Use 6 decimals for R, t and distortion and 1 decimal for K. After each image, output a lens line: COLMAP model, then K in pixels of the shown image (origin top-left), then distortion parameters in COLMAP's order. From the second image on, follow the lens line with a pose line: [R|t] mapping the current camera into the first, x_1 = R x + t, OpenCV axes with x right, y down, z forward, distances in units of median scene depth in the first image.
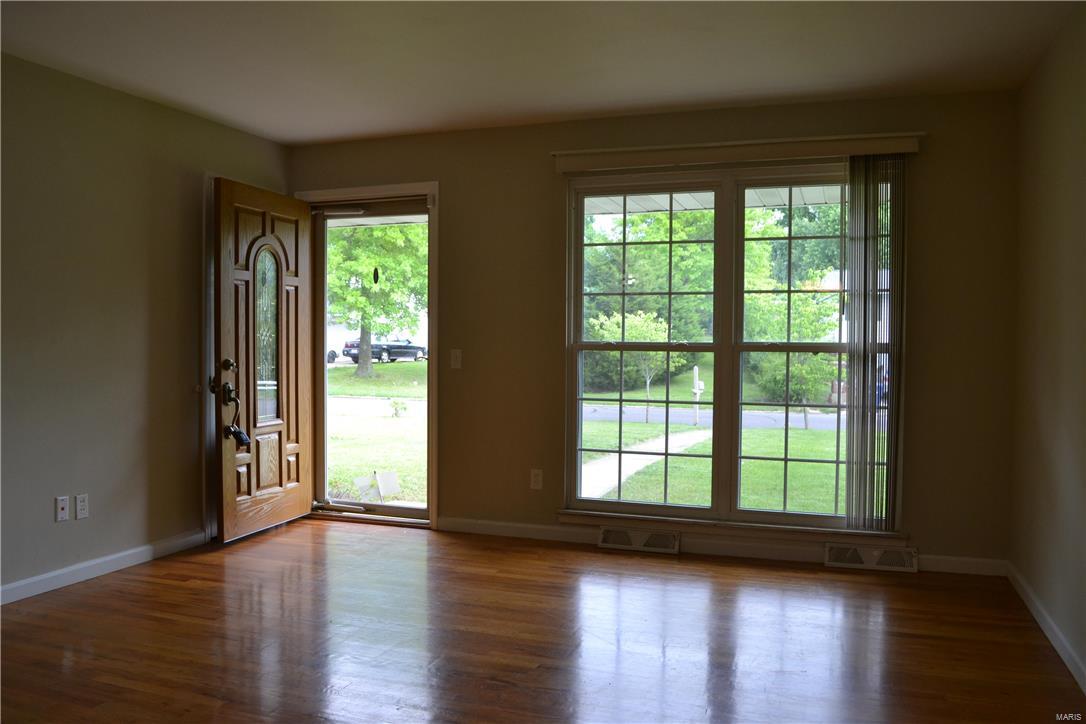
lens RADIAL K [[872.2, 0, 525.8], [0, 872.2, 382.1], [0, 0, 1]] dist [-0.064489, -0.000578]
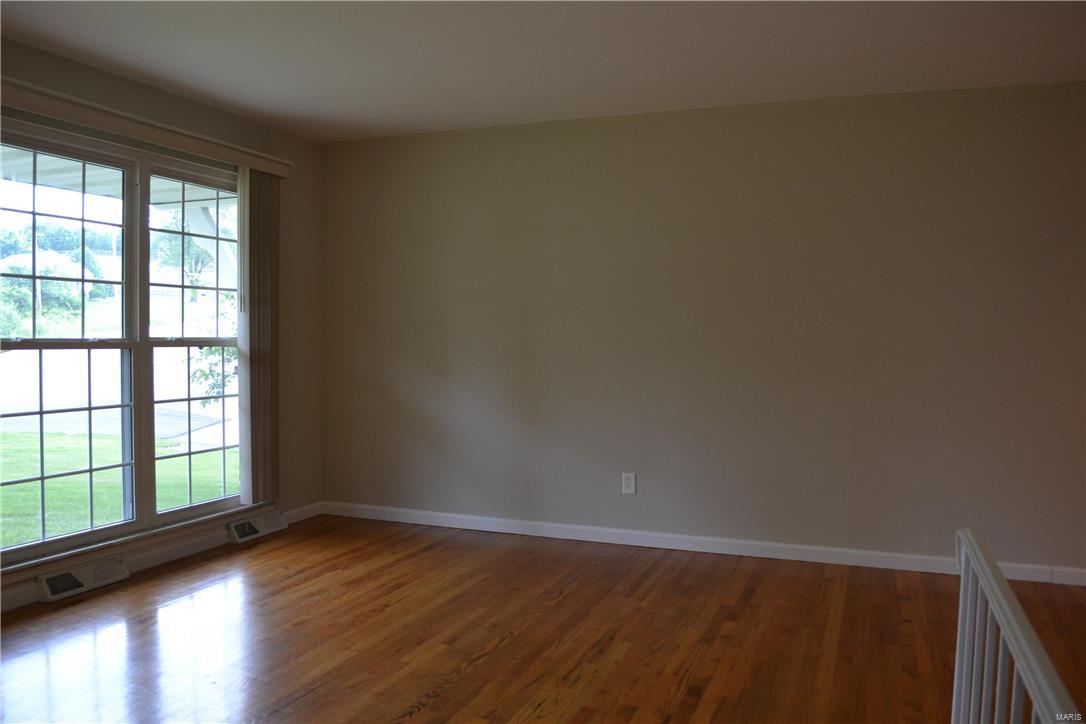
lens RADIAL K [[872.2, 0, 525.8], [0, 872.2, 382.1], [0, 0, 1]] dist [-0.064489, -0.000578]
pose [[0.043857, -0.055272, 0.997508, -0.673384], [0.049313, 0.997371, 0.053097, -0.027254], [-0.997820, 0.046861, 0.046467, 0.556806]]
